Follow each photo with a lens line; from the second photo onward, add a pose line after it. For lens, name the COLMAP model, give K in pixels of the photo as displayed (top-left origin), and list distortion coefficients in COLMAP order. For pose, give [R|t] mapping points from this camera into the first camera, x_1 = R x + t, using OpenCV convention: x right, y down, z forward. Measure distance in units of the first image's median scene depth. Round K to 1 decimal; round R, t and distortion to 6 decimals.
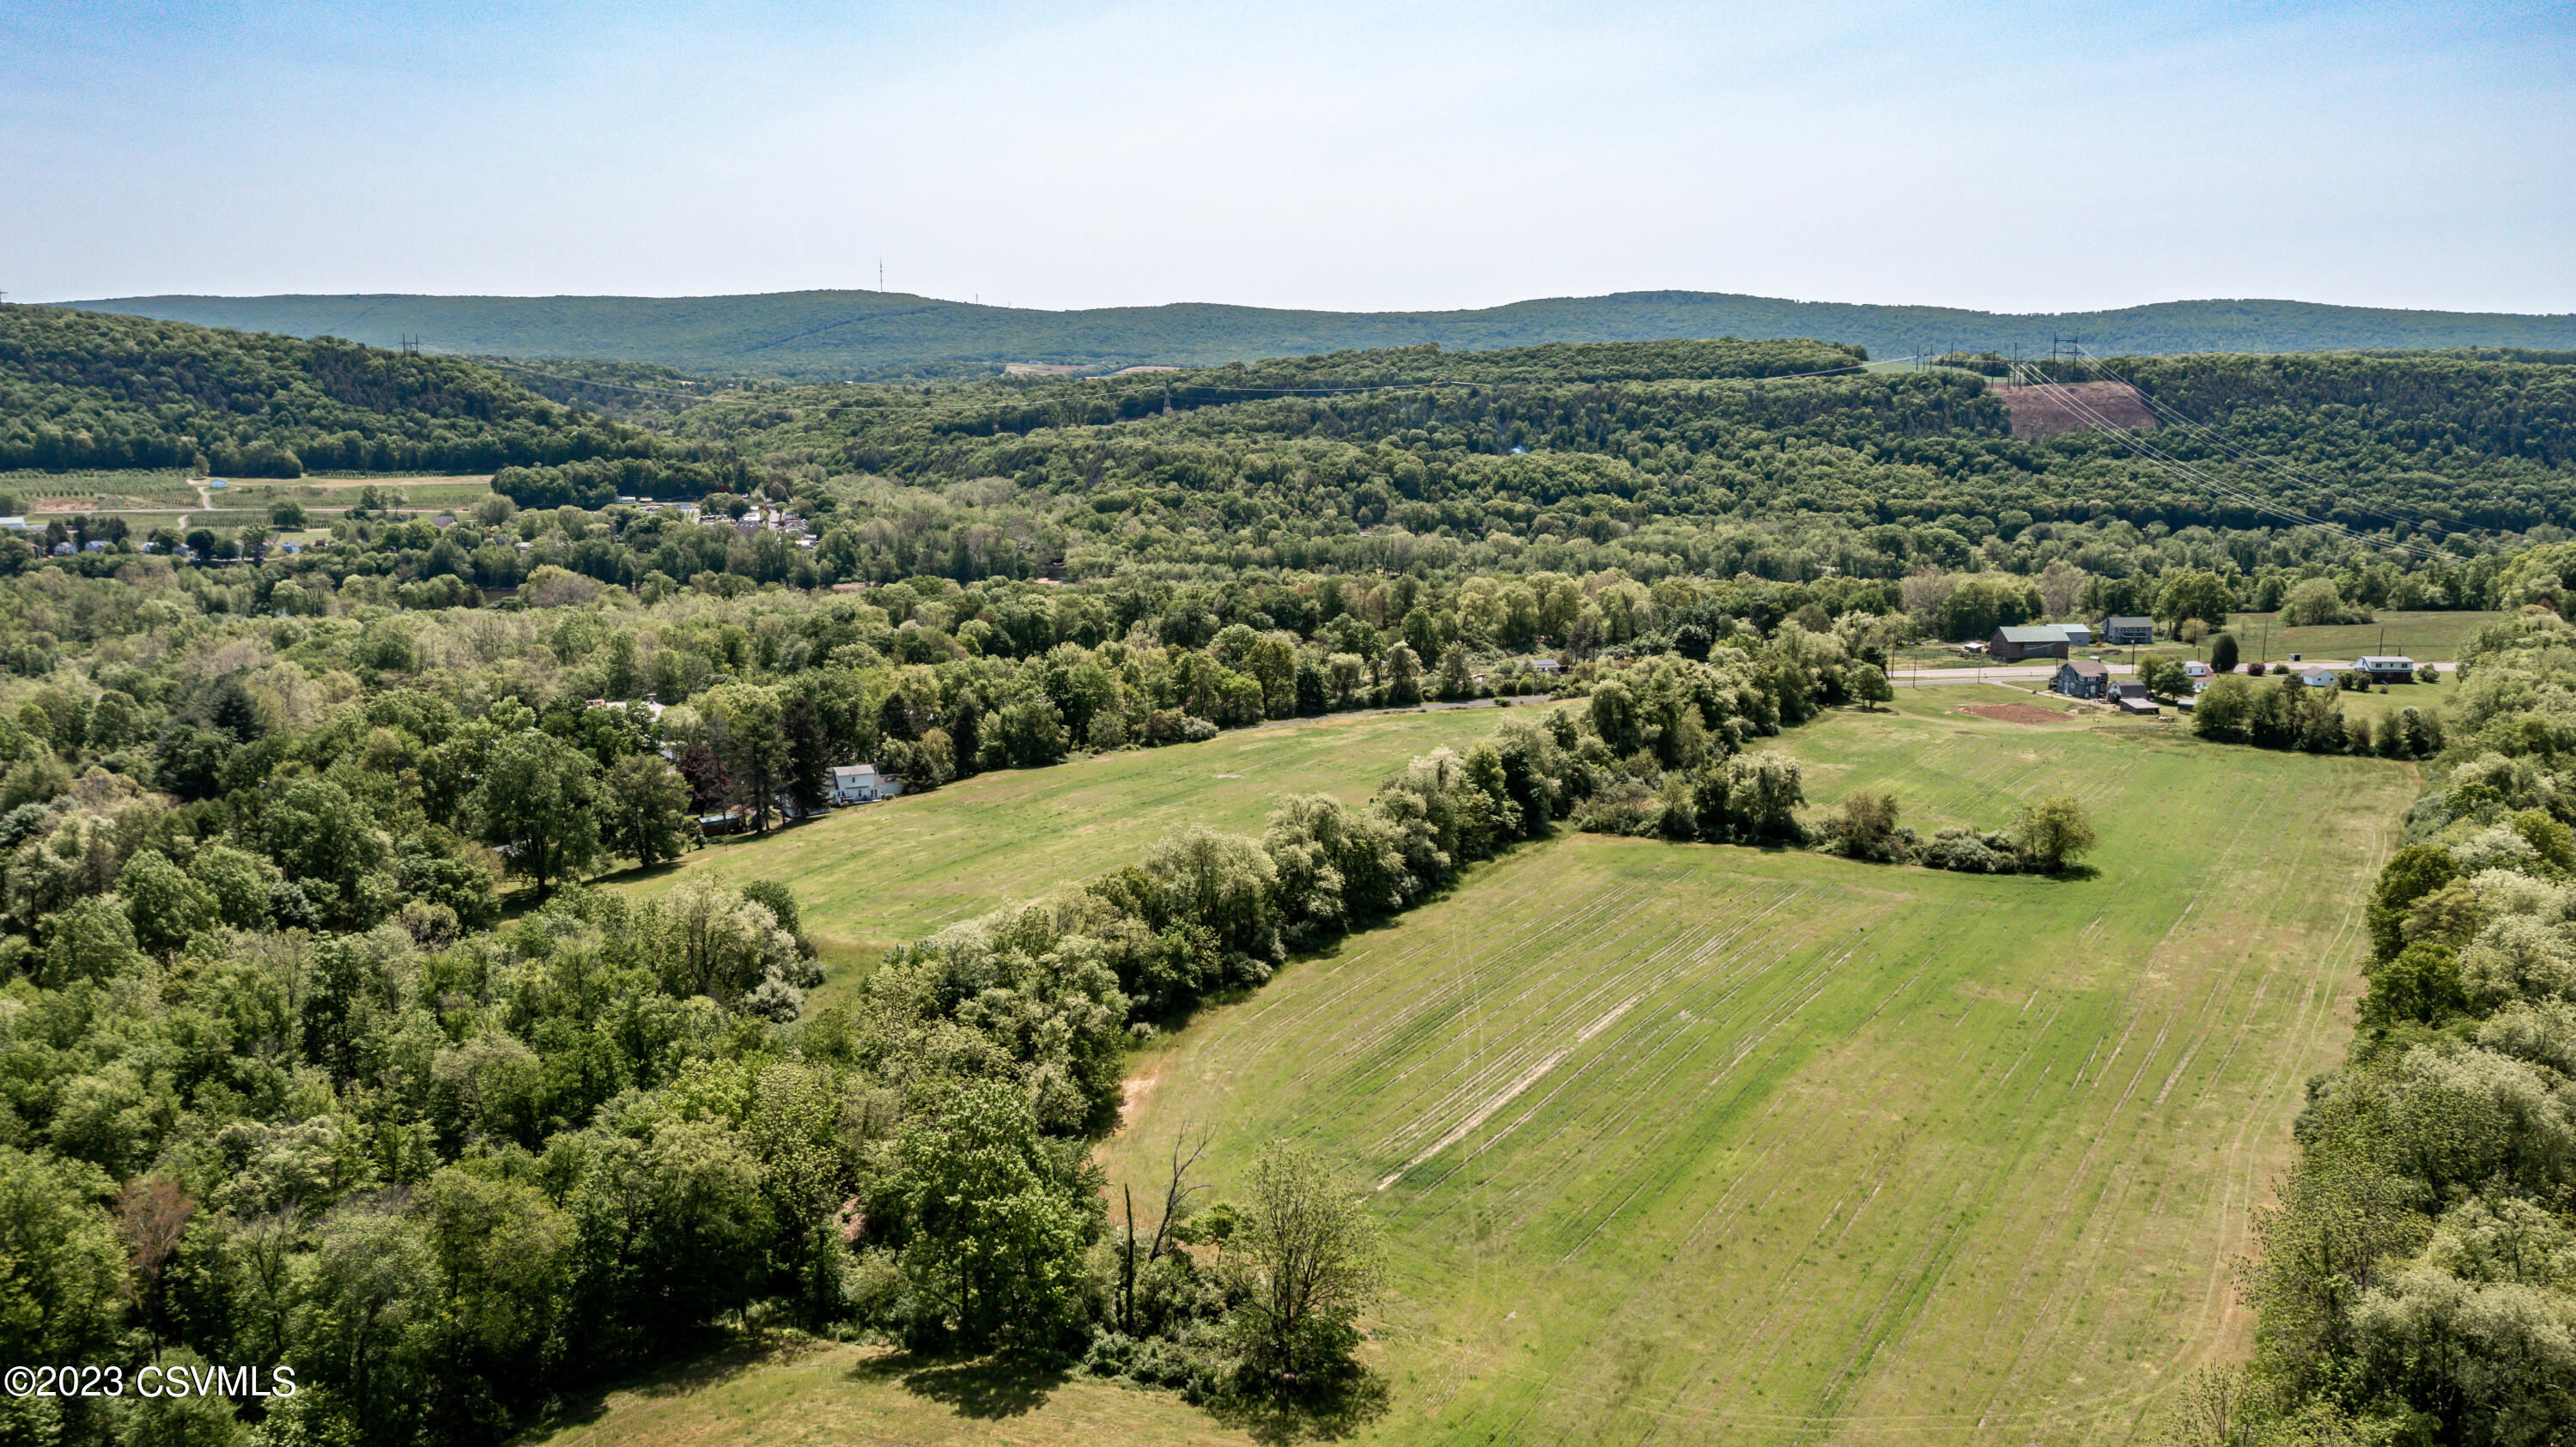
lens RADIAL K [[2076.7, 0, 1322.1], [0, 2076.7, 718.3], [0, 0, 1]] dist [-0.007237, 0.008185]
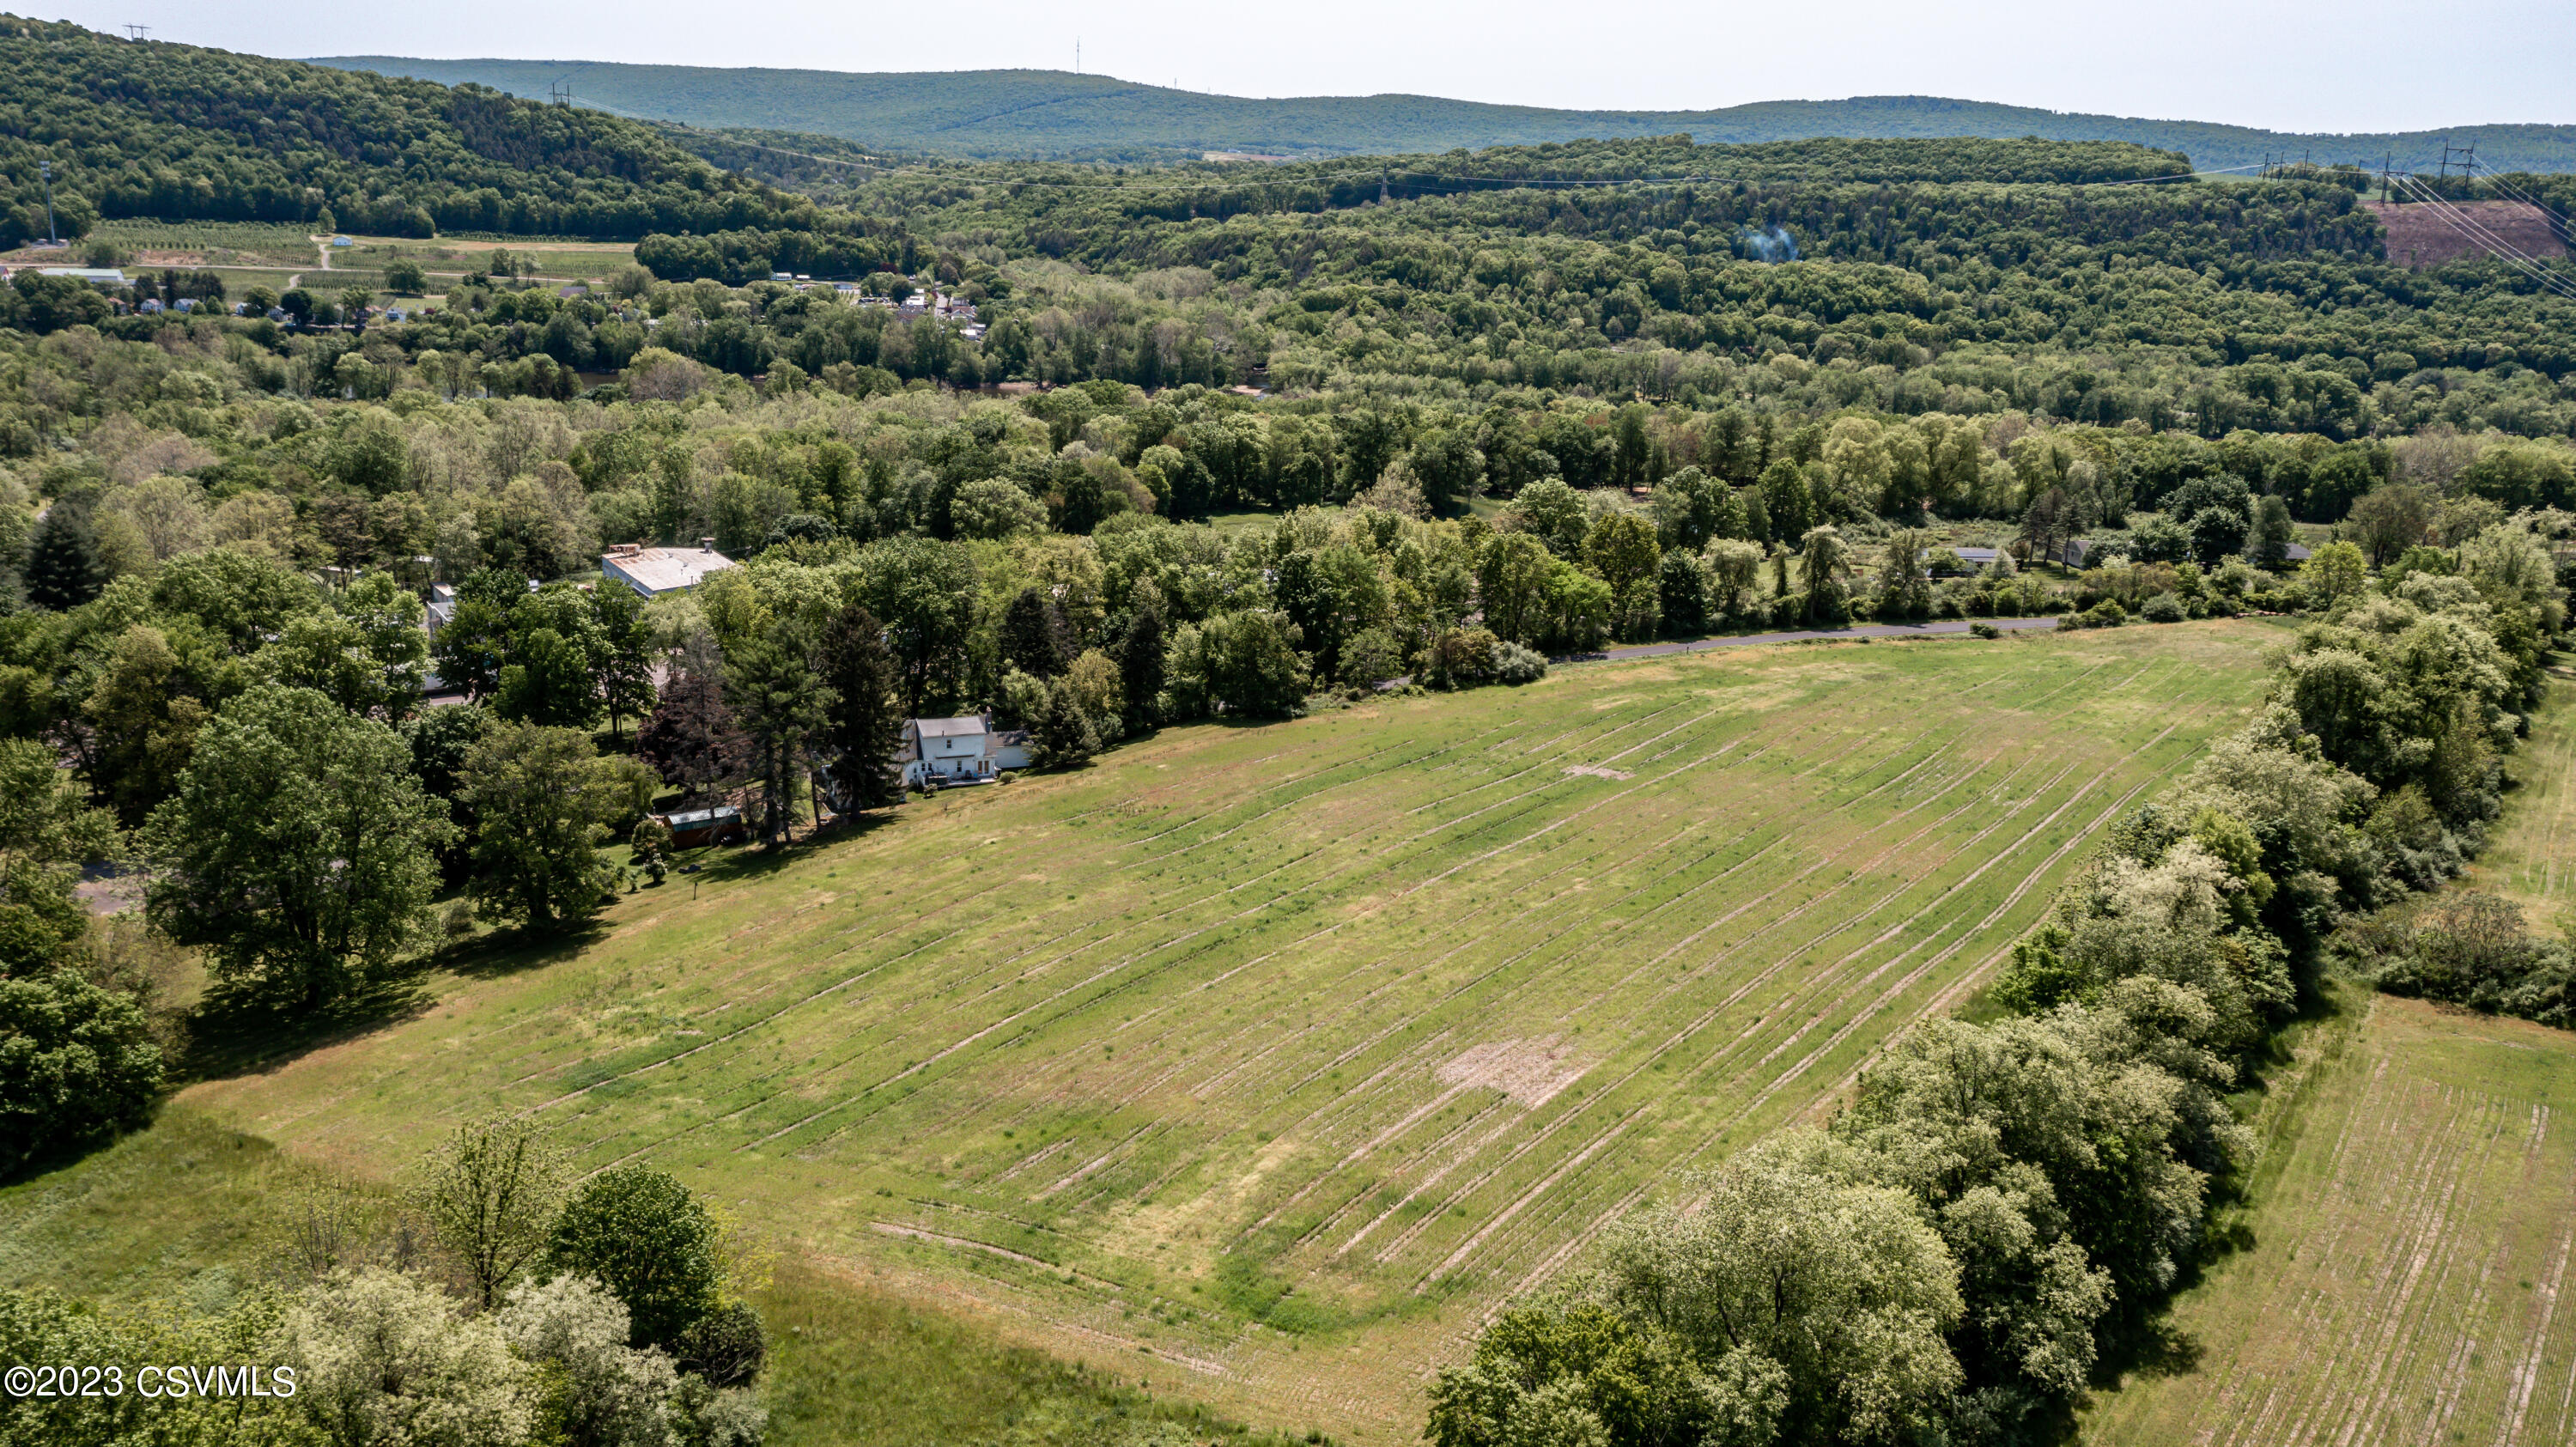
lens RADIAL K [[2076.7, 0, 1322.1], [0, 2076.7, 718.3], [0, 0, 1]] dist [-0.007237, 0.008185]
pose [[0.995159, 0.055185, -0.081327, -0.019901], [-0.047578, 0.994559, 0.092675, -0.009797], [0.085999, -0.088357, 0.992369, 0.115192]]
